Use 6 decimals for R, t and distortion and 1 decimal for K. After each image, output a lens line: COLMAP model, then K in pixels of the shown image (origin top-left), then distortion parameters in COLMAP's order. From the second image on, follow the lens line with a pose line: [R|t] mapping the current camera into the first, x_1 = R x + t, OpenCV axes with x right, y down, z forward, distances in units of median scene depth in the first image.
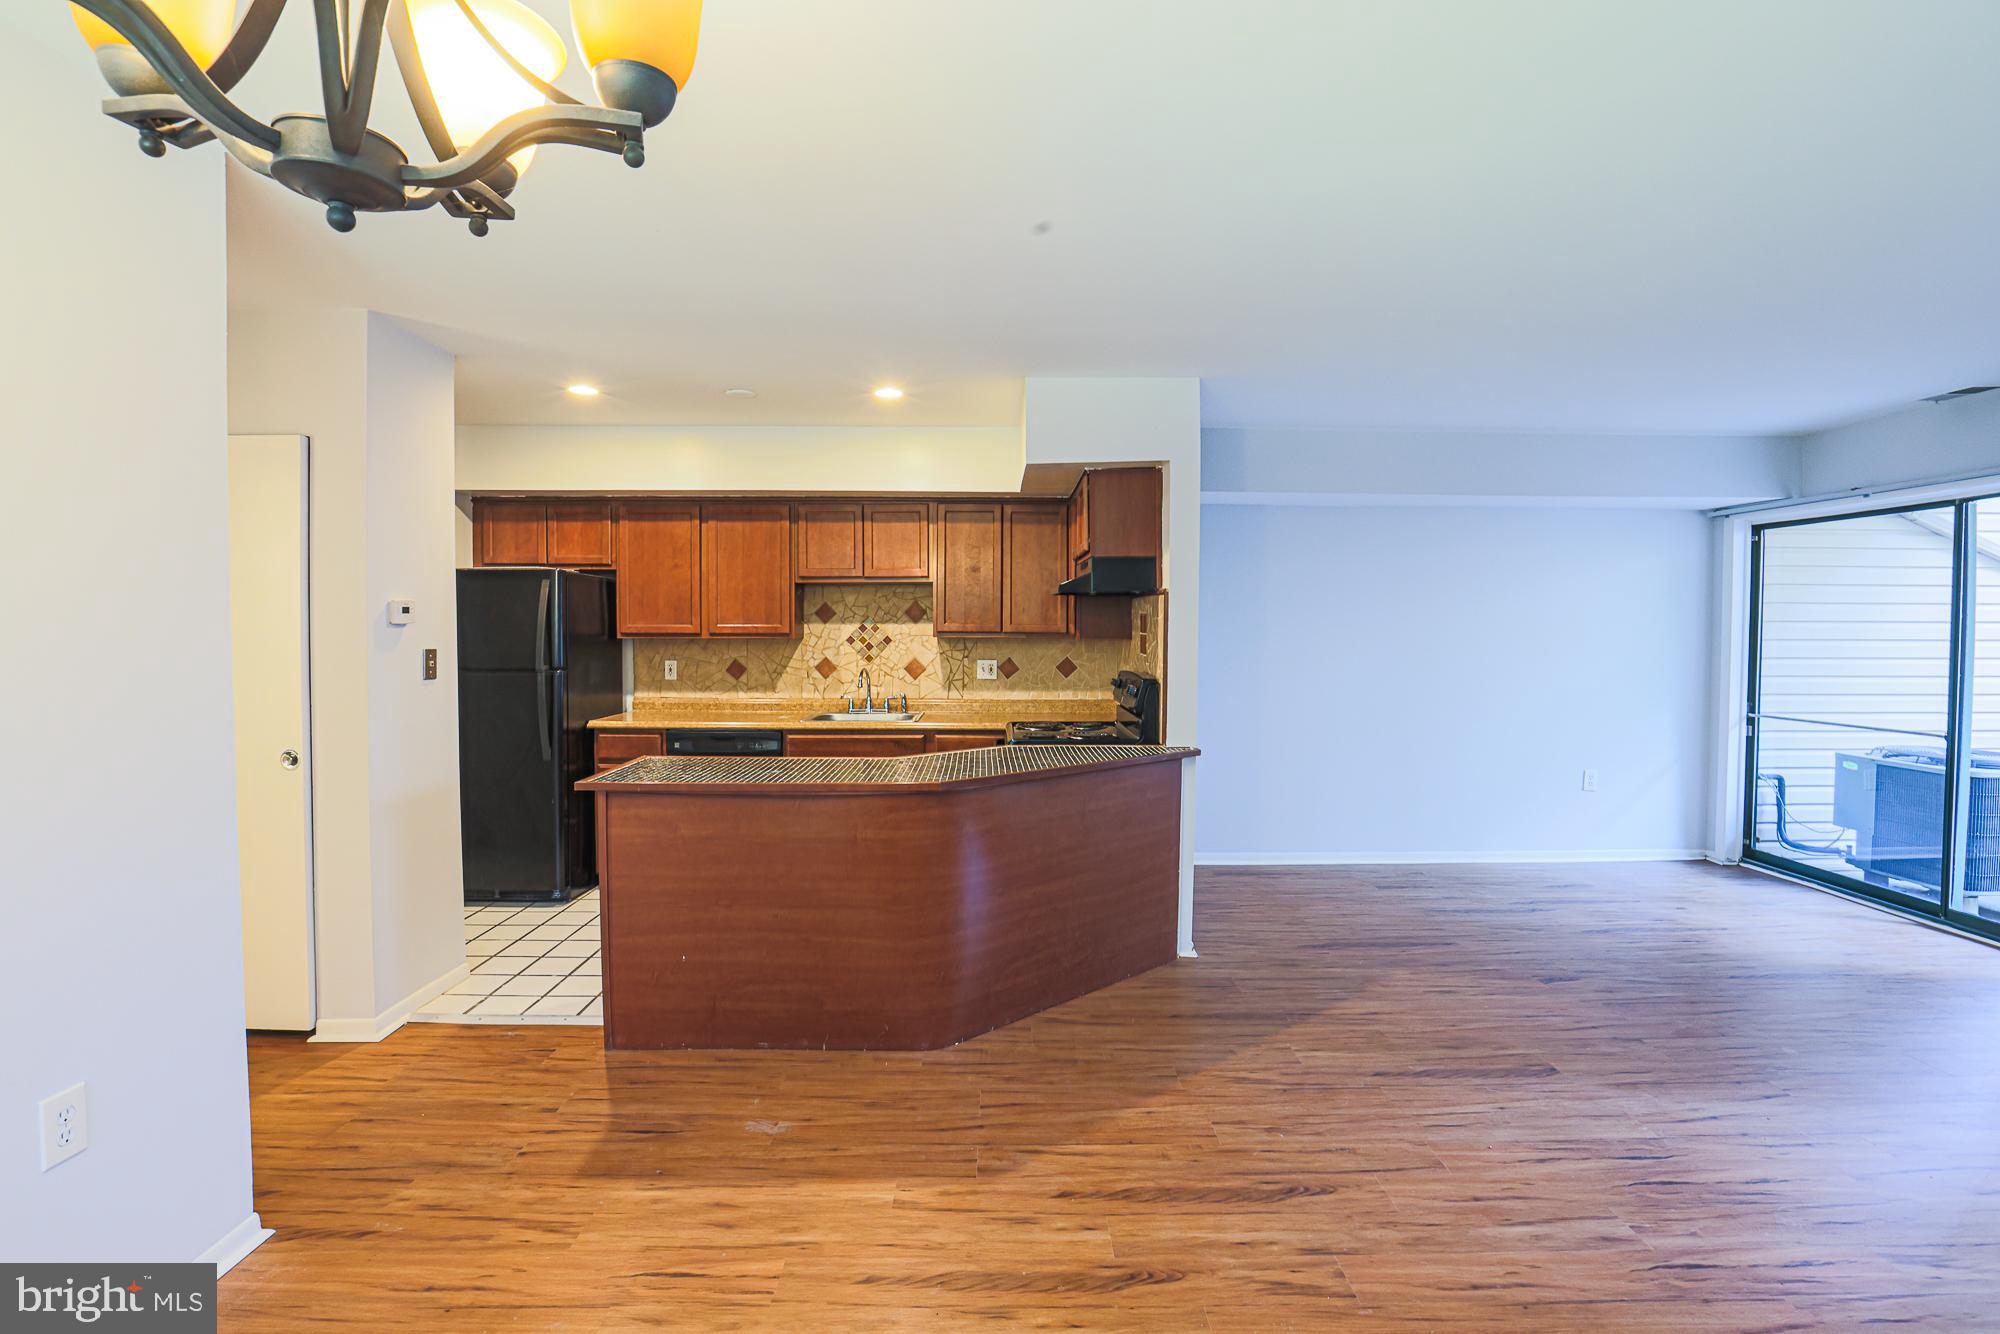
lens RADIAL K [[921.1, 0, 1017.0], [0, 921.1, 667.7], [0, 0, 1]] dist [-0.049390, 0.017055]
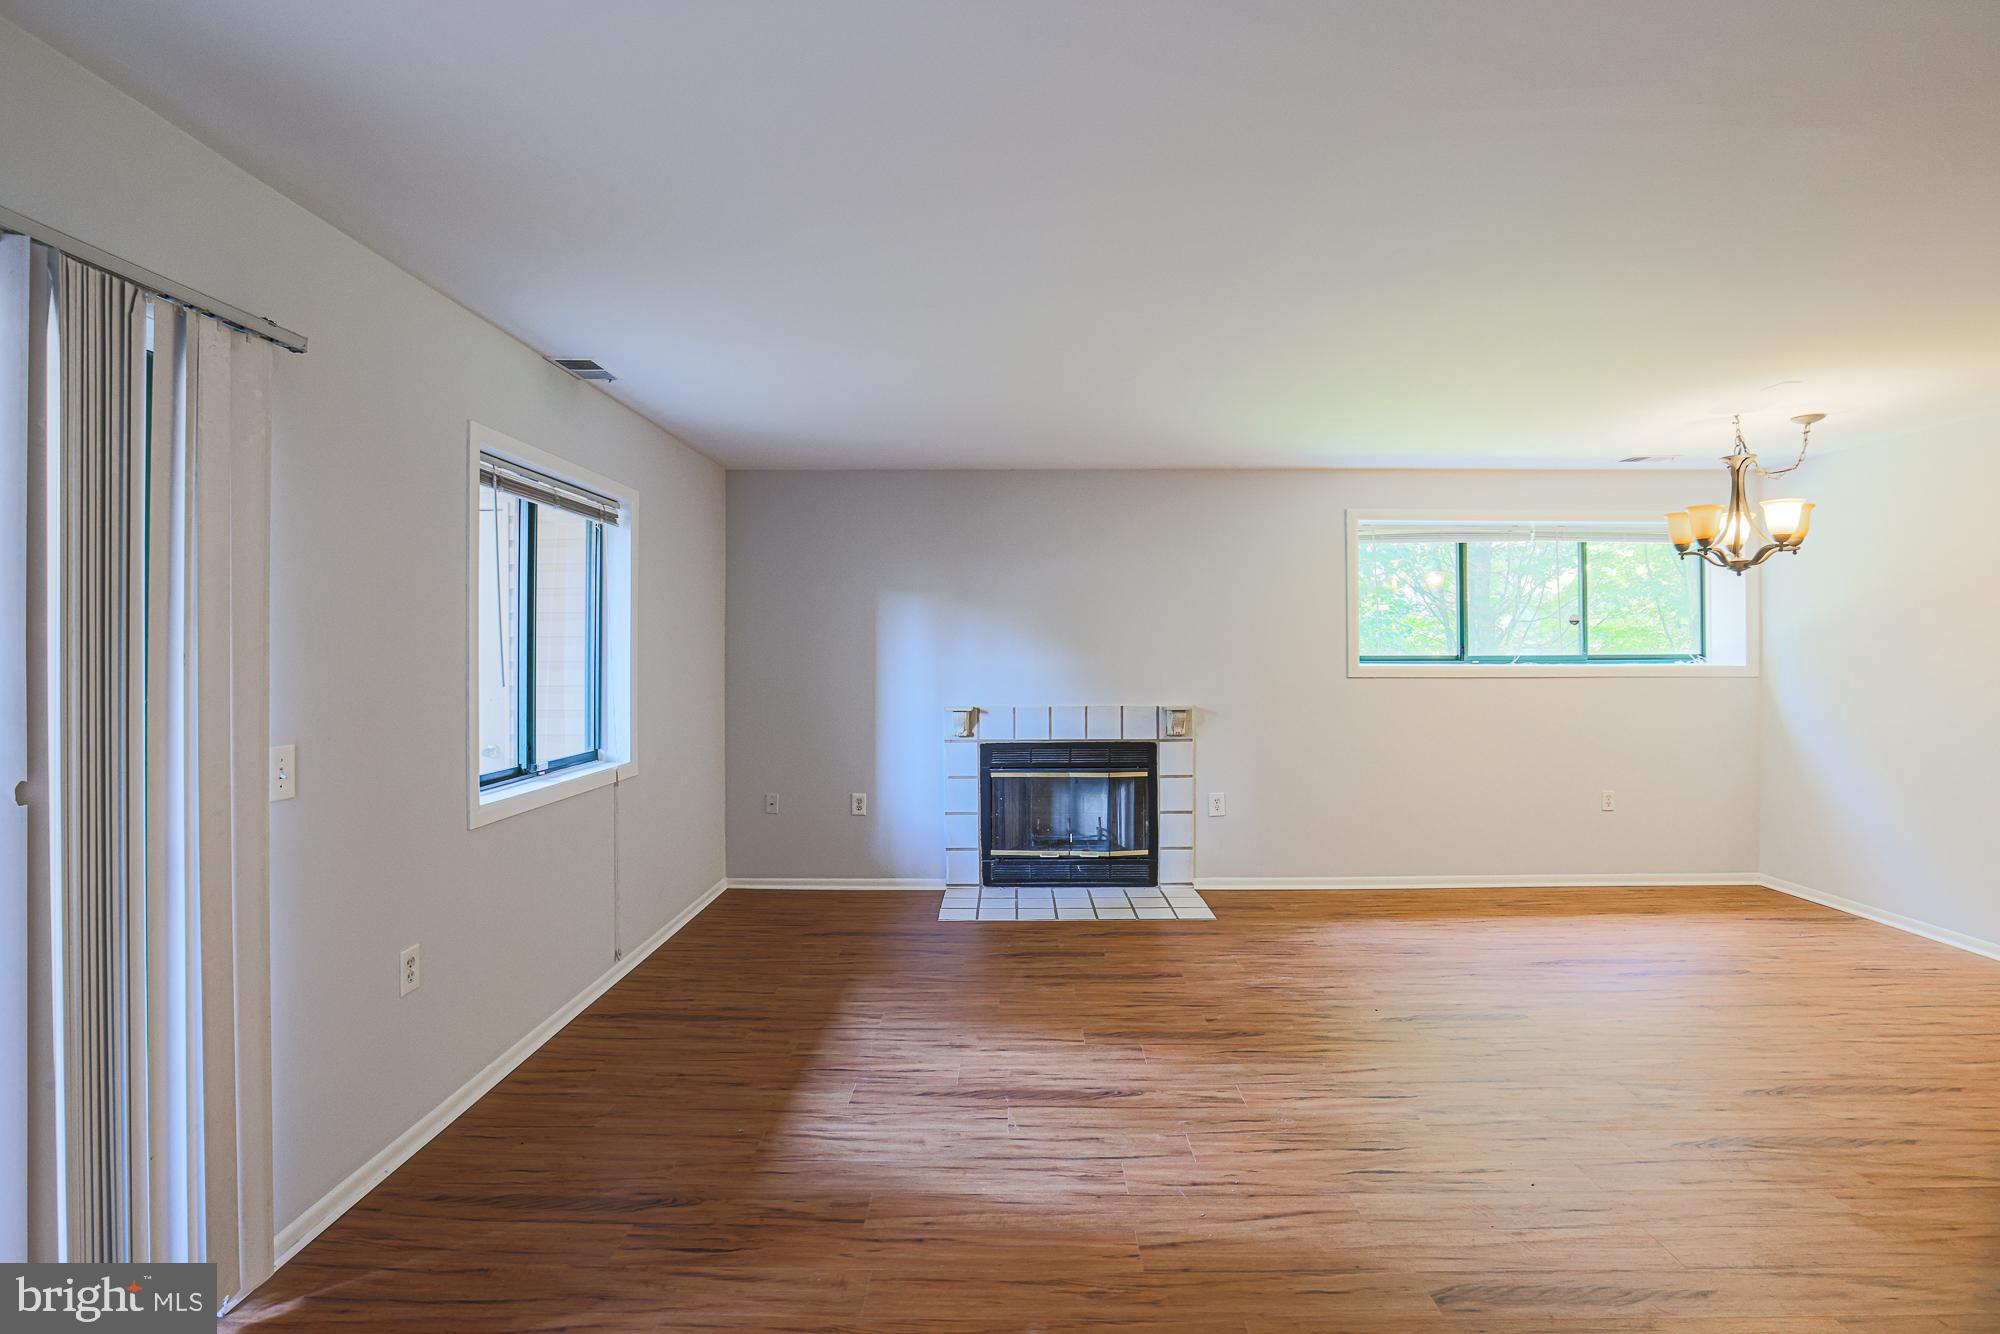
lens RADIAL K [[921.1, 0, 1001.1], [0, 921.1, 641.4], [0, 0, 1]] dist [-0.049390, 0.017055]
pose [[-0.999488, 0.000377, 0.031999, 0.515341], [0.001422, 0.999466, 0.032636, -0.038026], [-0.031970, 0.032665, -0.998955, 0.948177]]
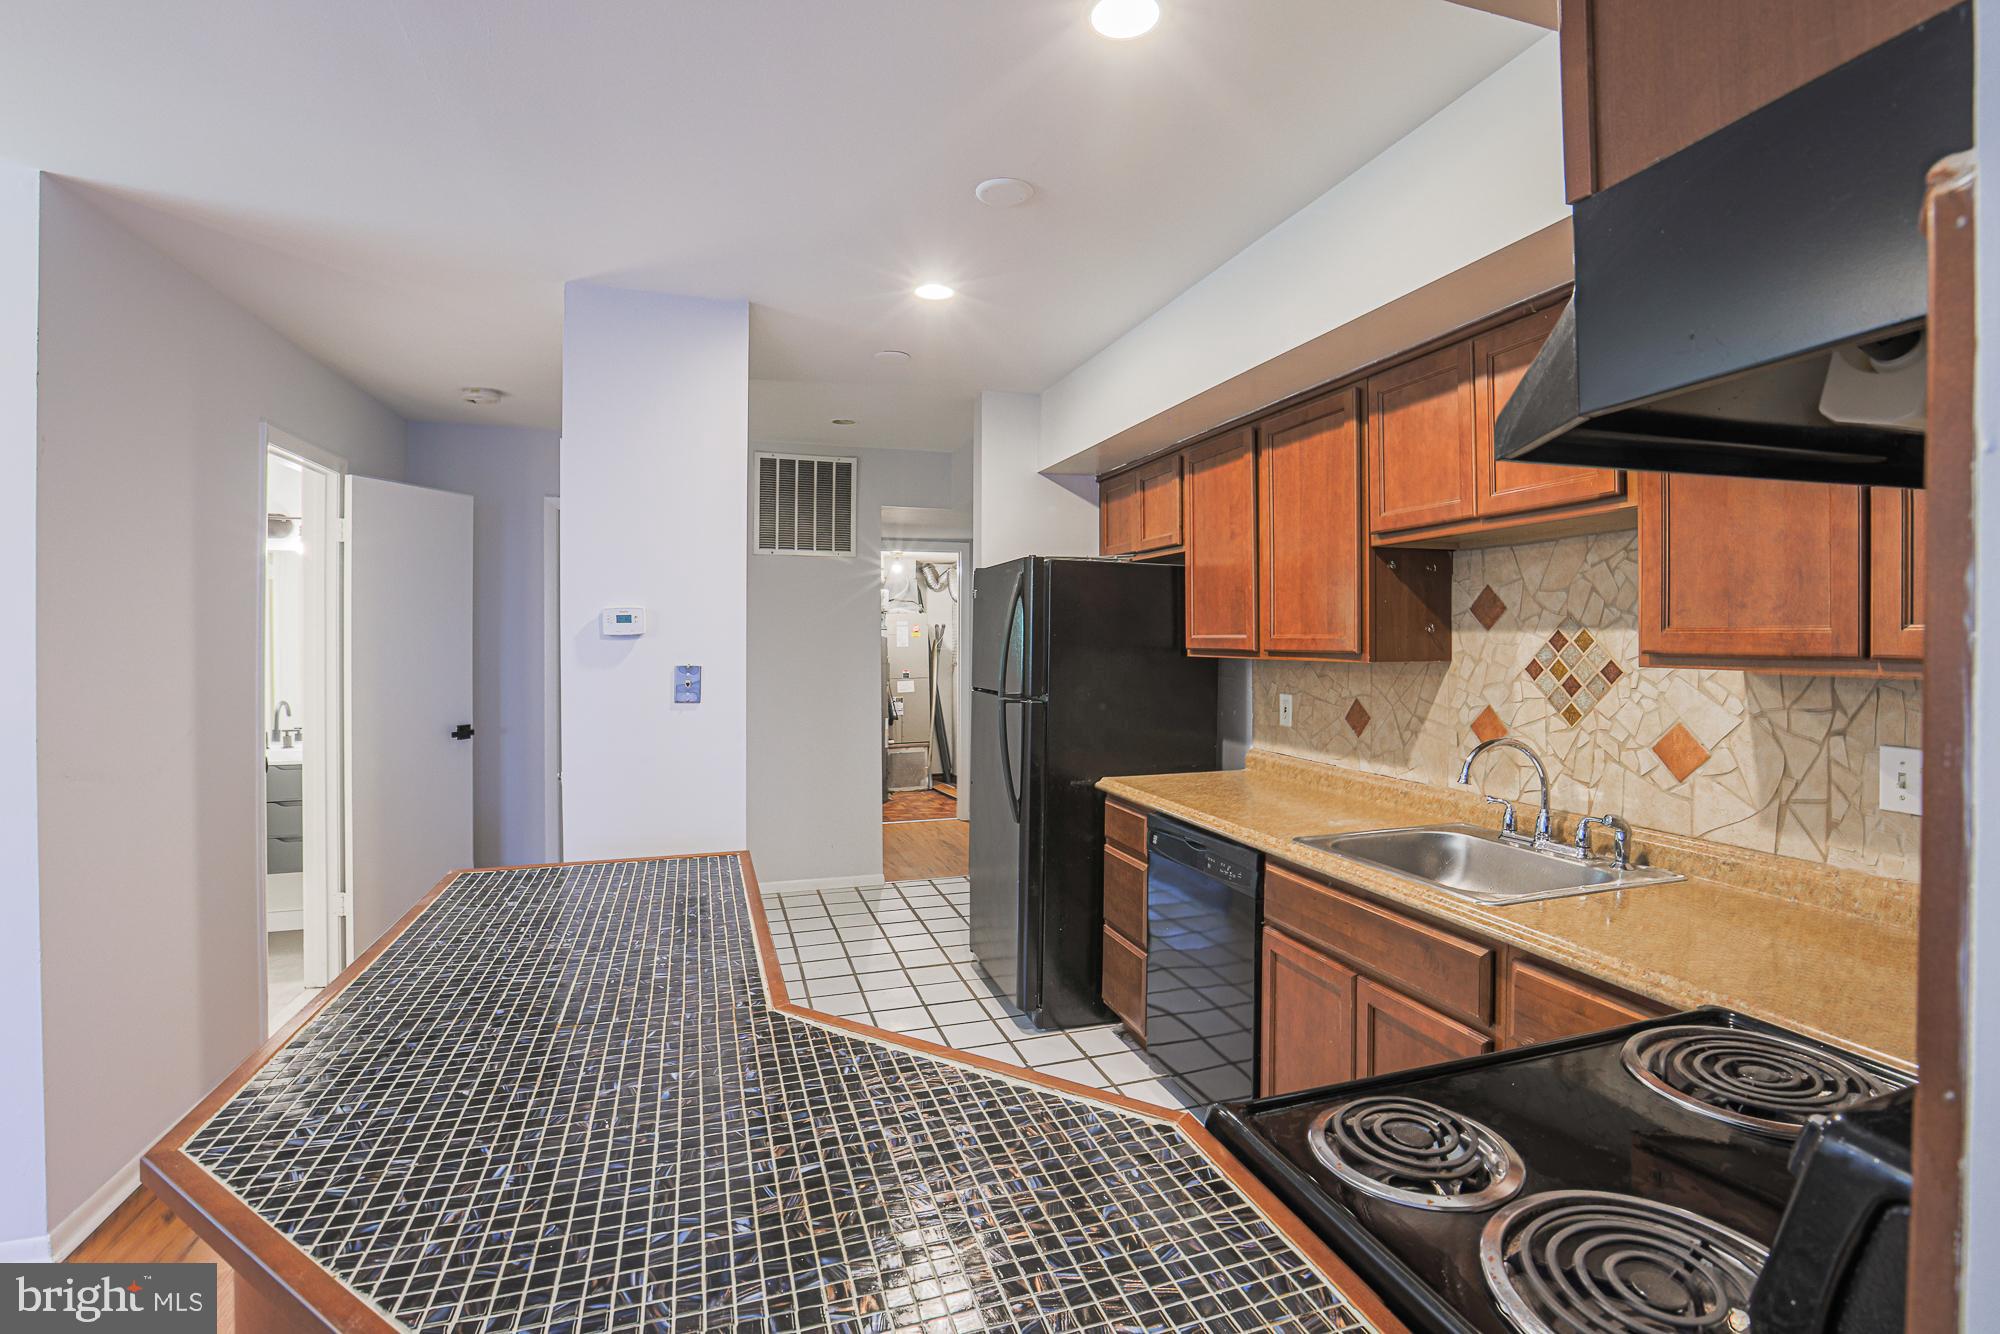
lens RADIAL K [[936.2, 0, 1026.0], [0, 936.2, 633.6], [0, 0, 1]] dist [-0.051117, 0.017138]
pose [[0.305754, -0.007562, -0.952080, 0.163943], [-0.040334, 0.998968, -0.020887, -0.029630], [0.951256, 0.044787, 0.305134, 0.689771]]
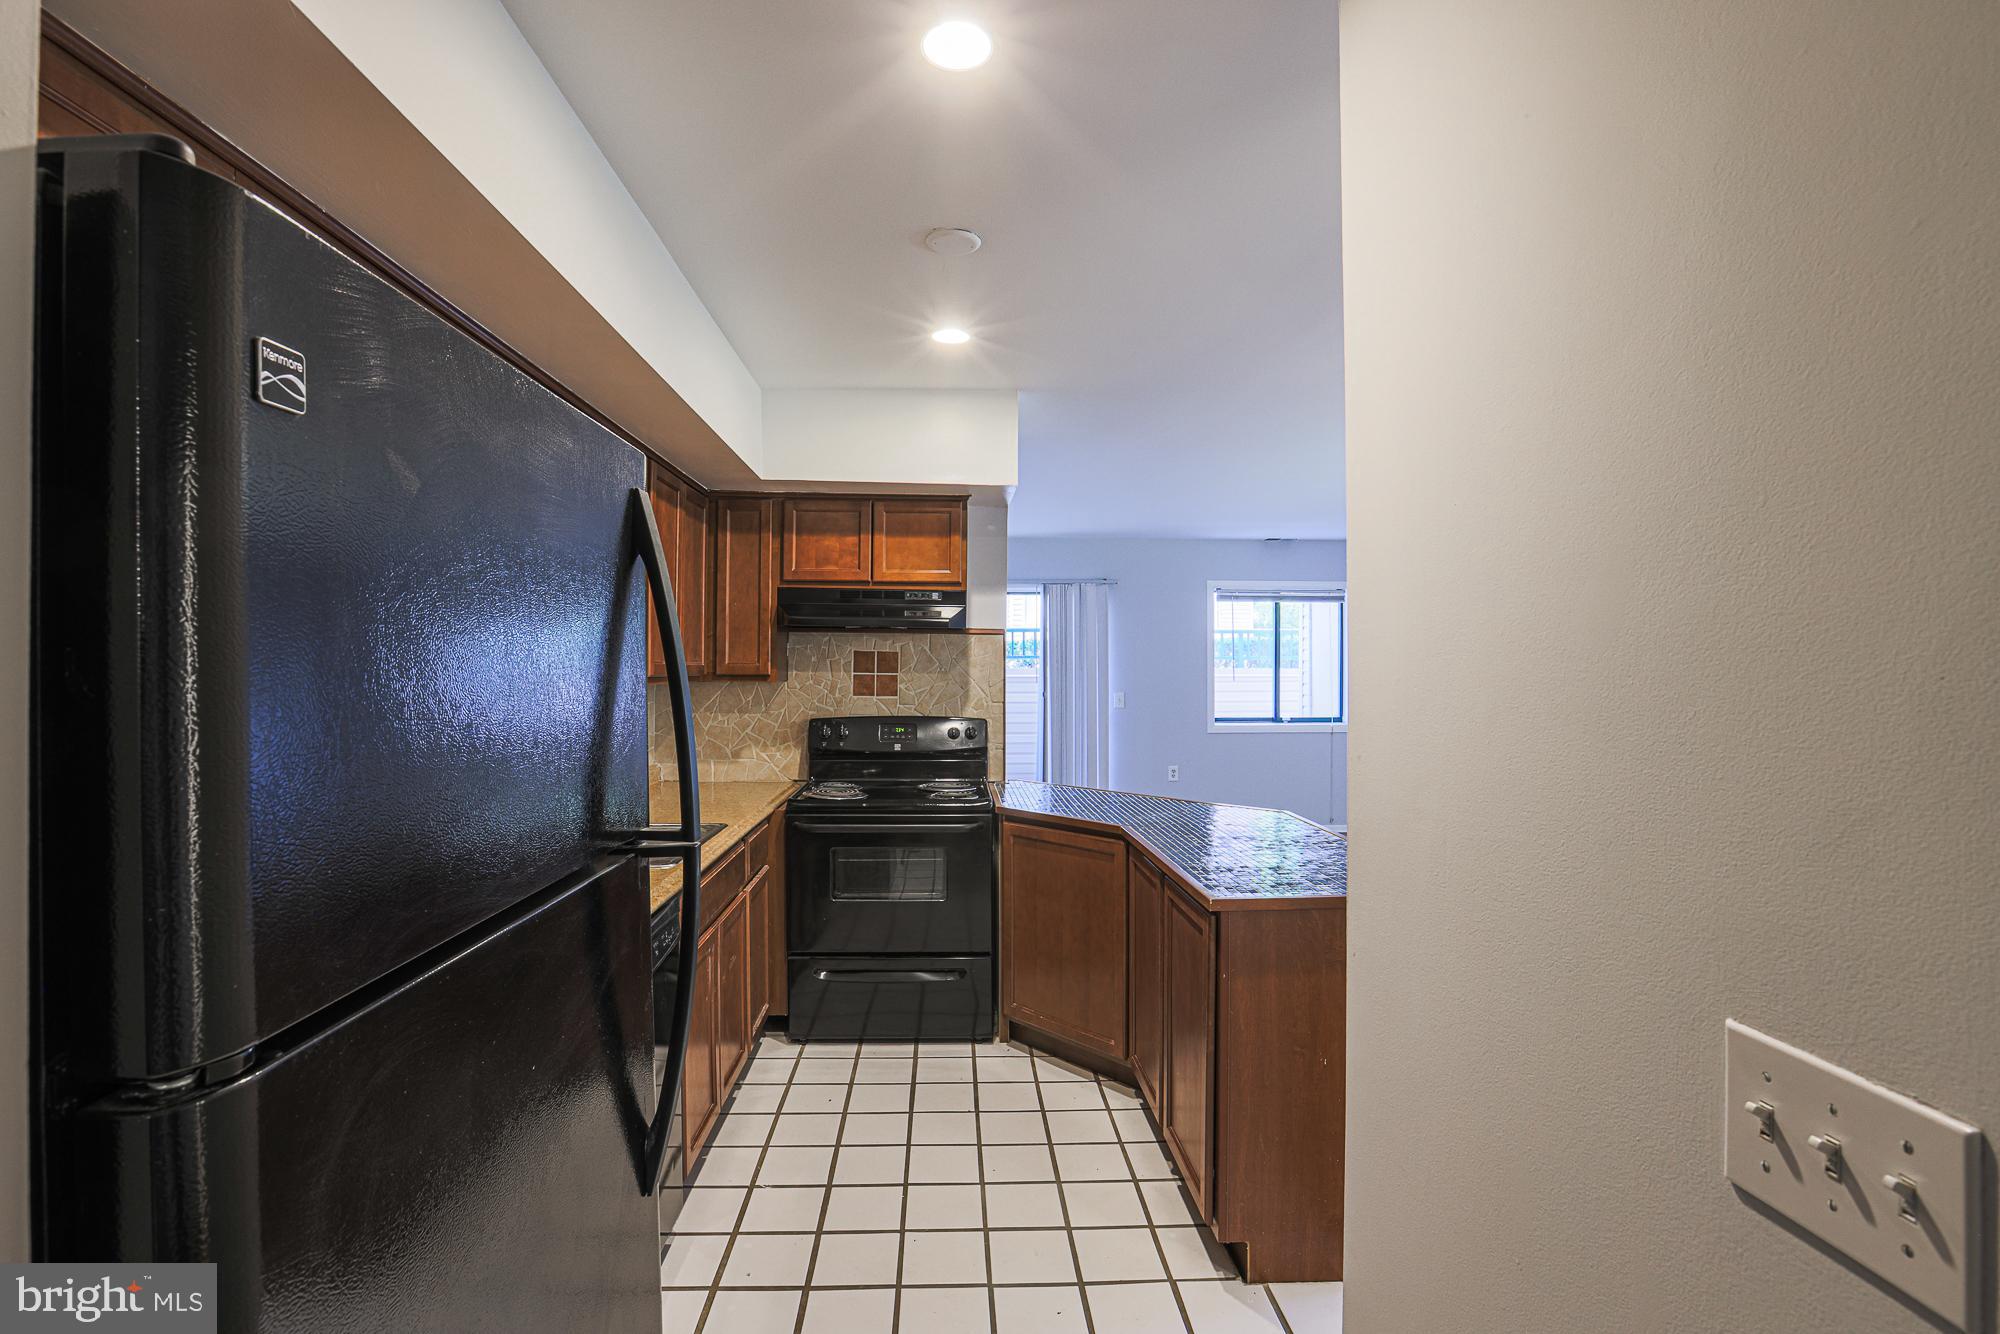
lens RADIAL K [[945.8, 0, 974.3], [0, 945.8, 657.1], [0, 0, 1]] dist [-0.030909, -0.000132]
pose [[-0.014149, 0.005166, 0.999887, -0.695473], [0.042965, 0.999066, -0.004554, -0.039276], [-0.998976, 0.042896, -0.014358, 0.807221]]
